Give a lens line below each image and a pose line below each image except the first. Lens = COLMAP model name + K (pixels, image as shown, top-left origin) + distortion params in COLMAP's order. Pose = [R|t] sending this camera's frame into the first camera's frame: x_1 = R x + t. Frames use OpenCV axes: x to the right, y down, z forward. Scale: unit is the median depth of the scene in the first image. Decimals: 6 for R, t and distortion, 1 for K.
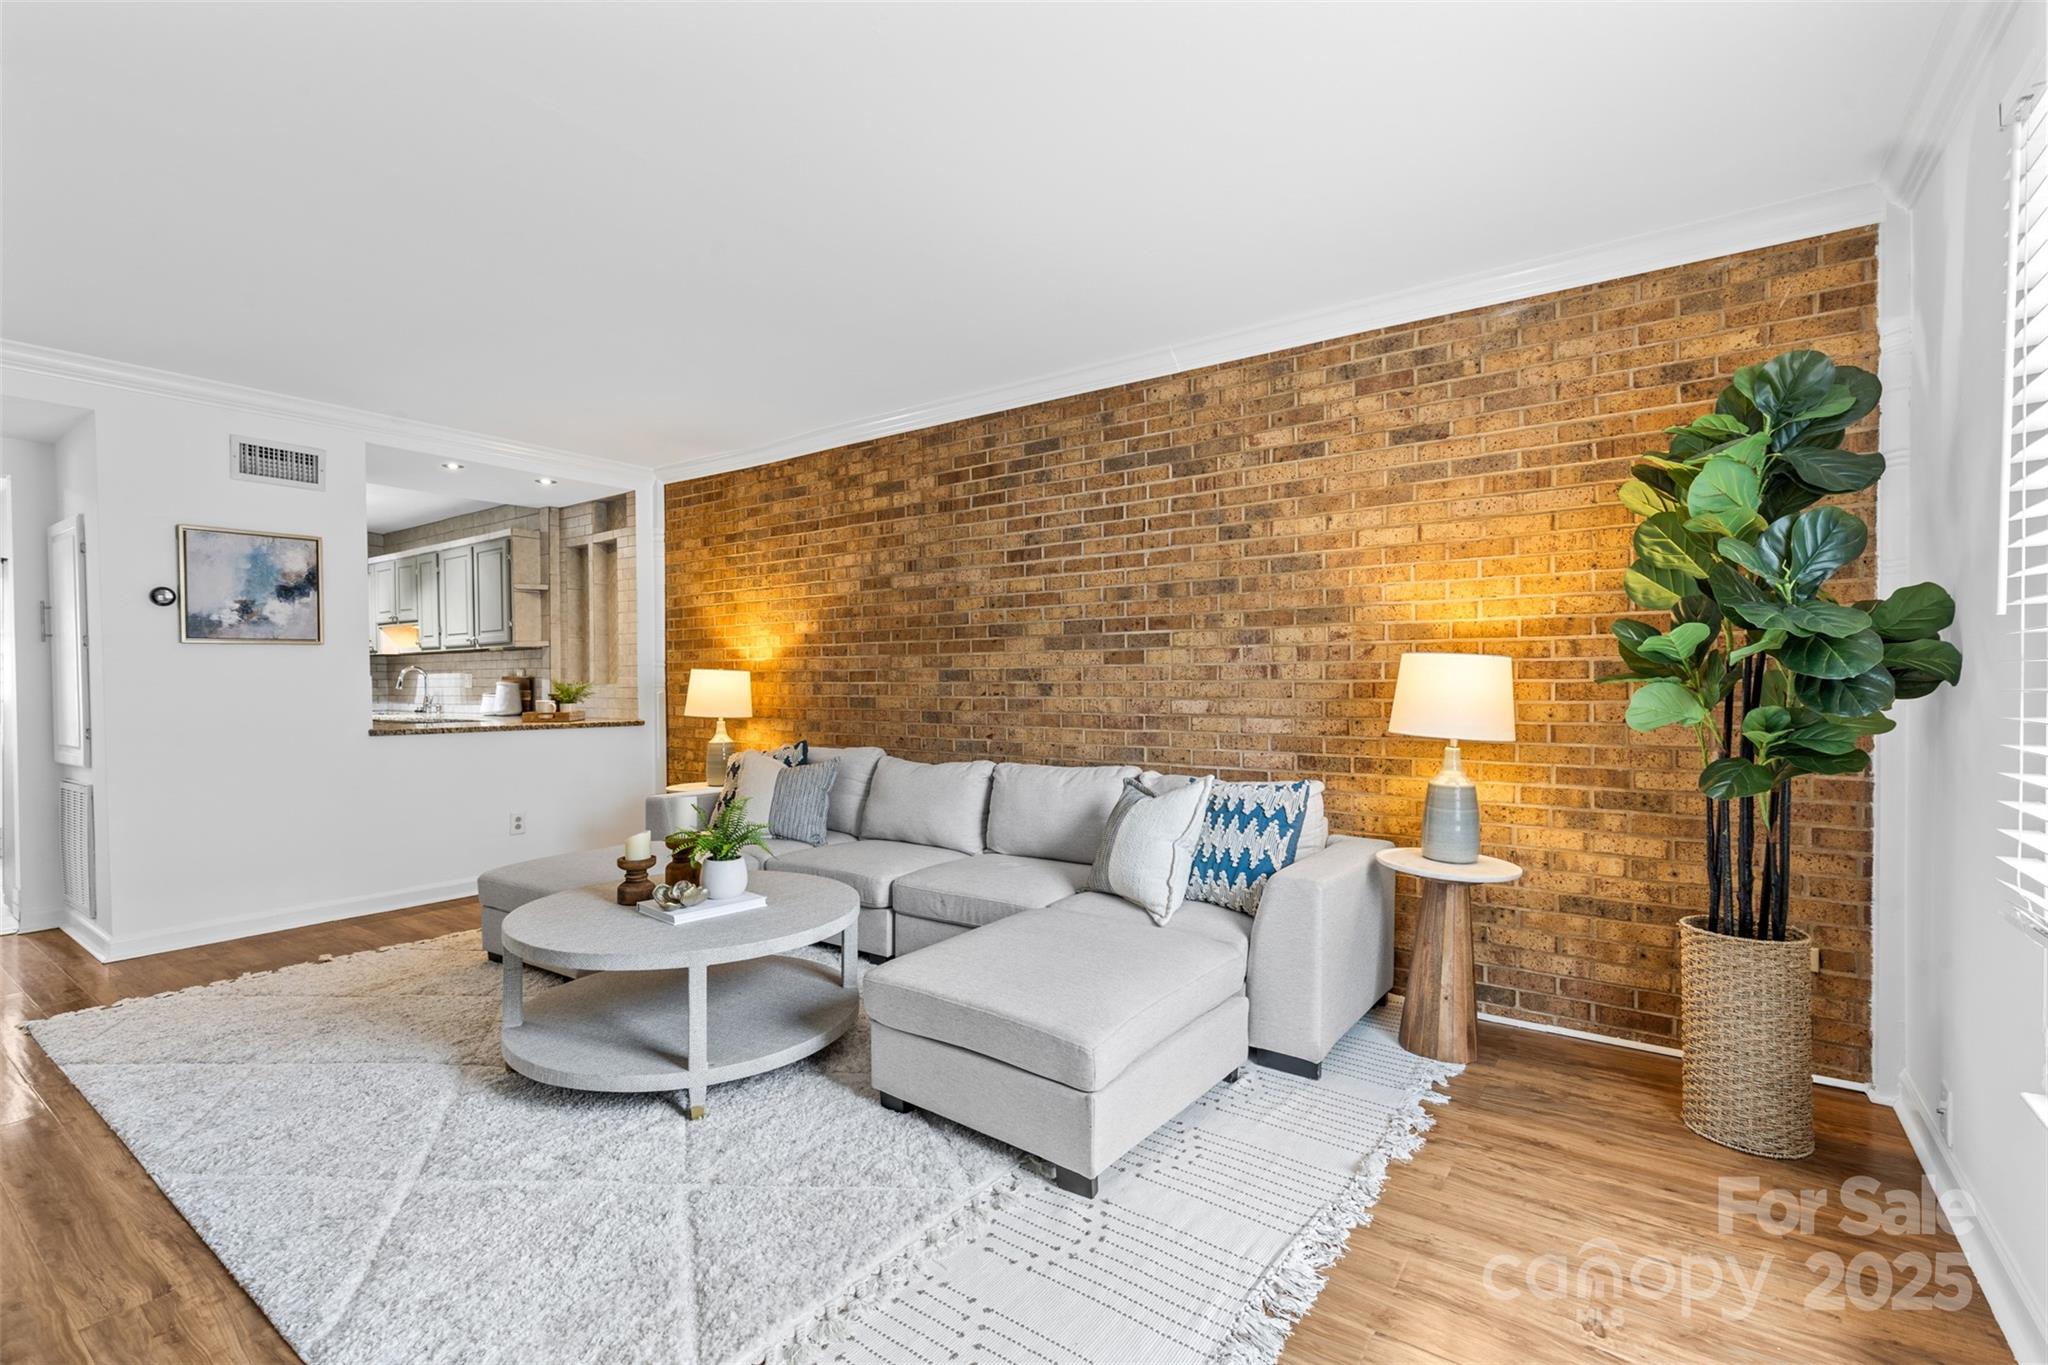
lens RADIAL K [[920.5, 0, 1015.2], [0, 920.5, 681.7], [0, 0, 1]] dist [0.008859, -0.002798]
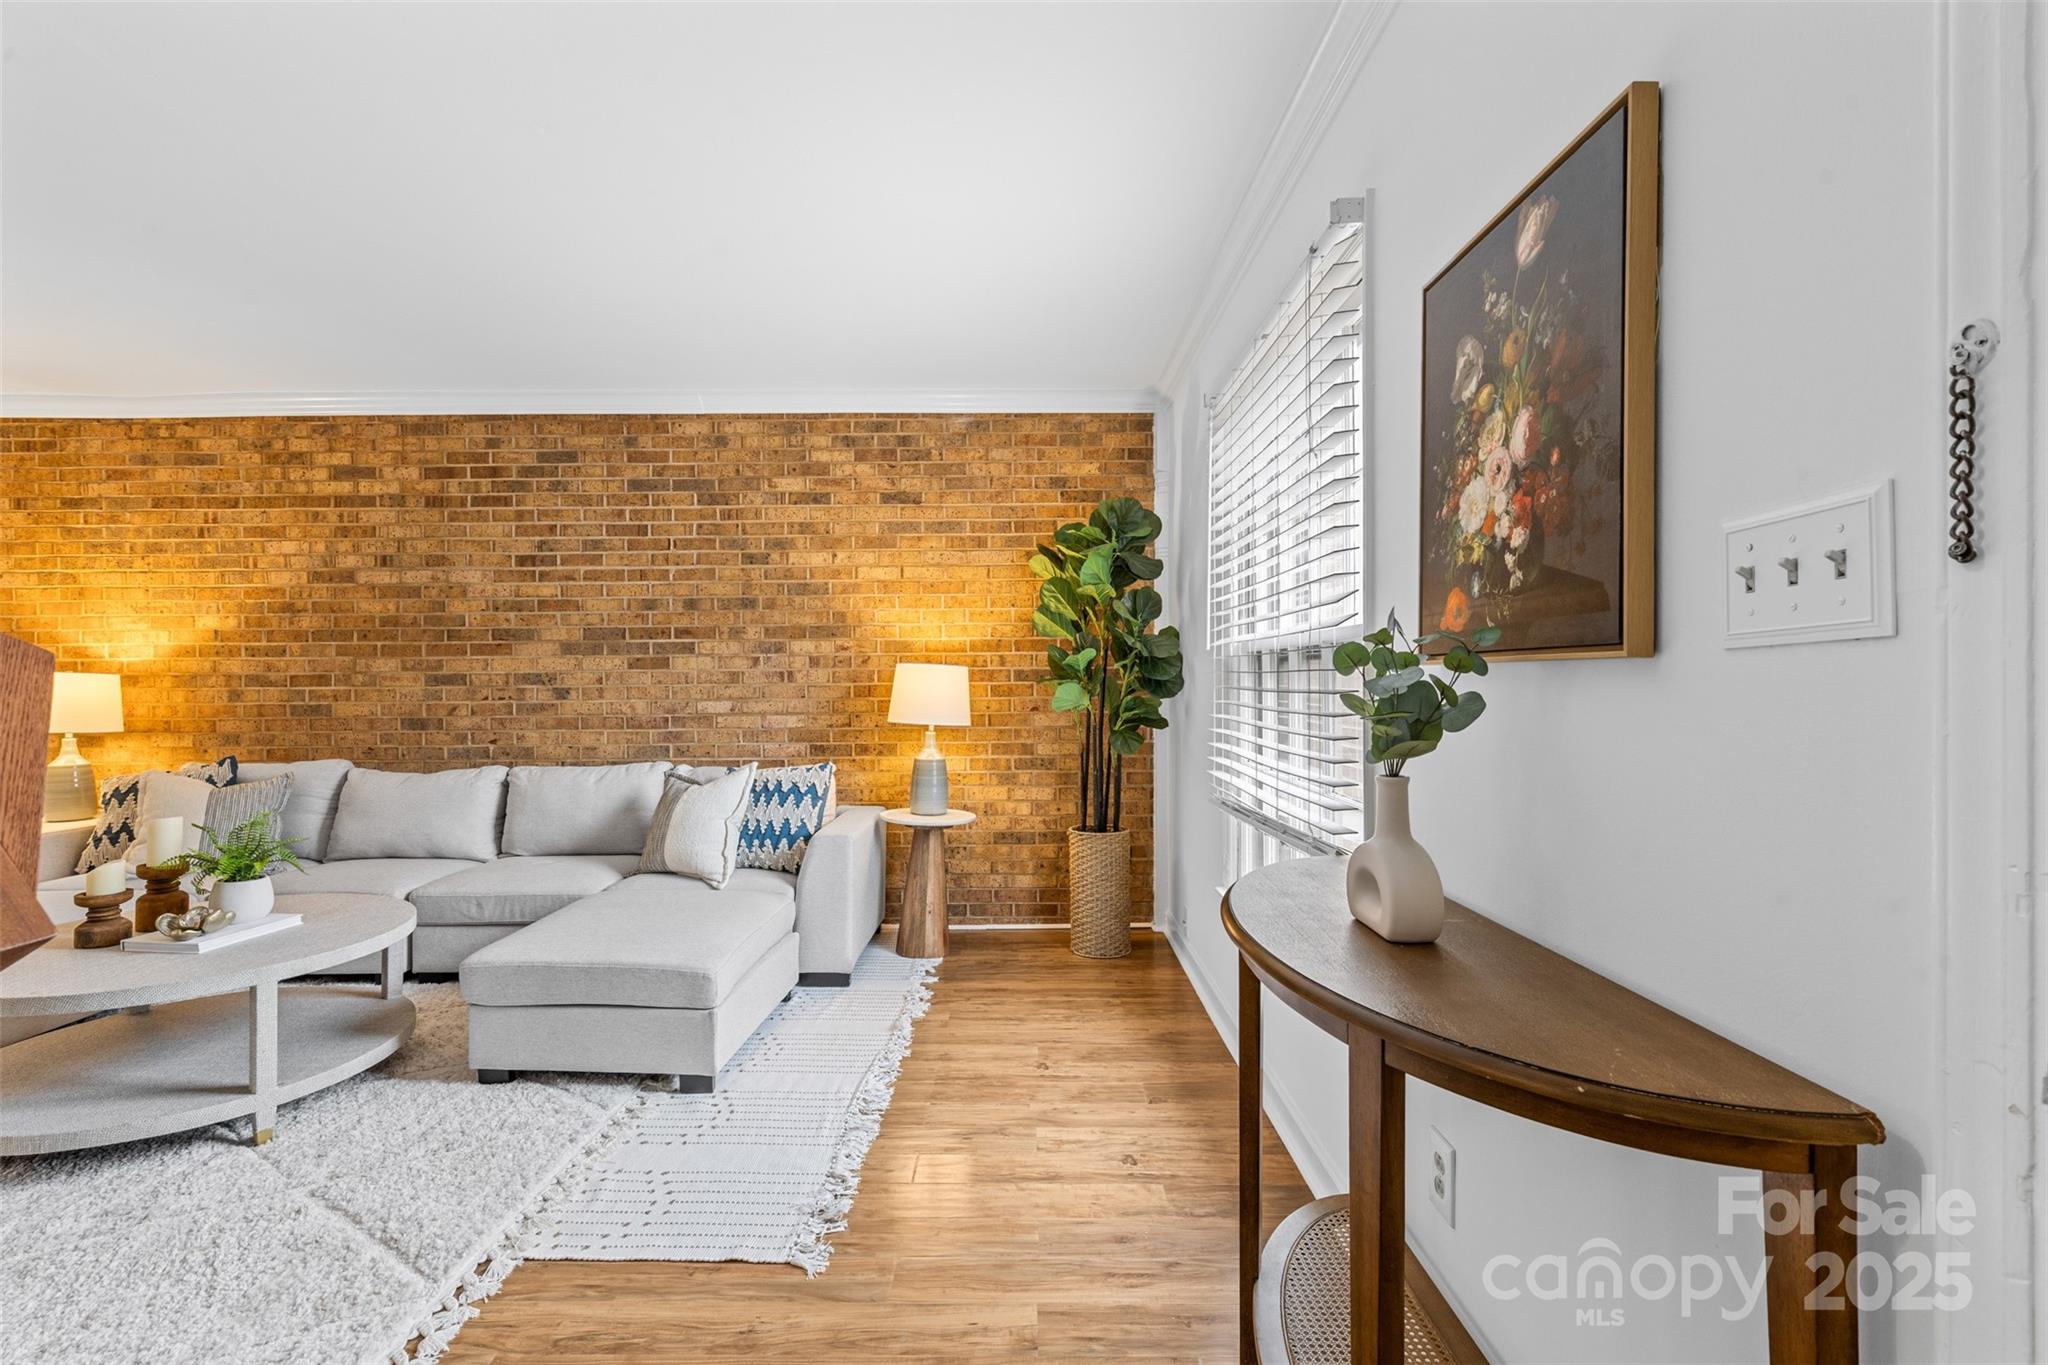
lens RADIAL K [[920.5, 0, 1020.9], [0, 920.5, 680.4], [0, 0, 1]] dist [0.008859, -0.002798]
pose [[0.811168, 0.000168, 0.584814, -0.159807], [0.003941, 0.999976, -0.005754, 0.001948], [-0.584800, 0.006972, 0.811147, -0.141383]]
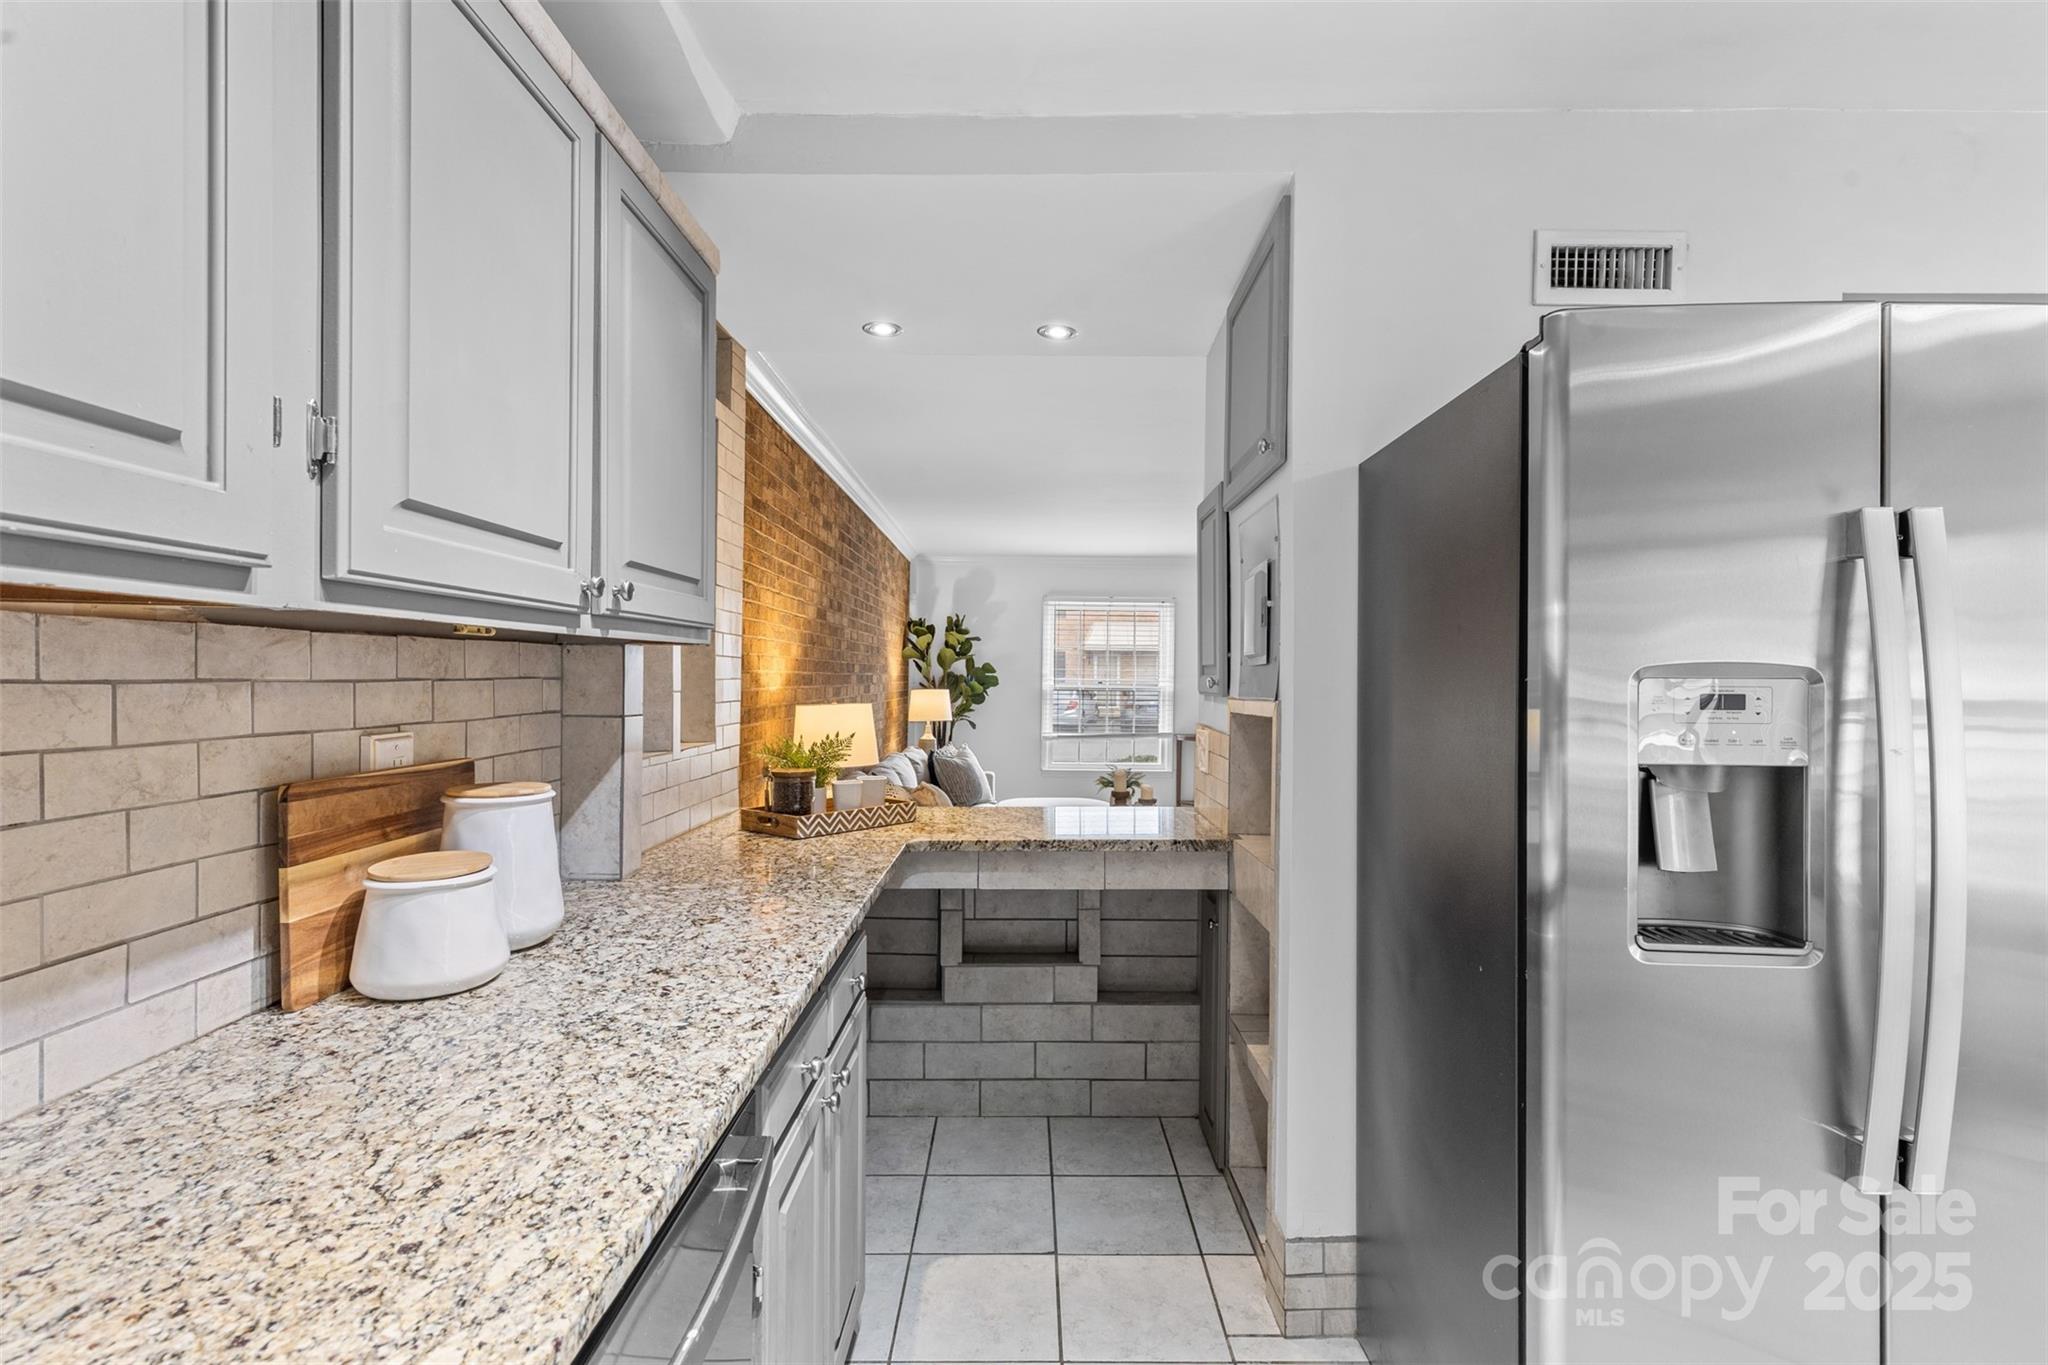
lens RADIAL K [[920.5, 0, 1016.6], [0, 920.5, 687.9], [0, 0, 1]] dist [0.008859, -0.002798]
pose [[-0.585280, -0.009350, 0.810777, -1.303164], [-0.003897, 0.999954, 0.008719, -0.042137], [-0.810822, 0.001943, -0.585290, 1.692601]]
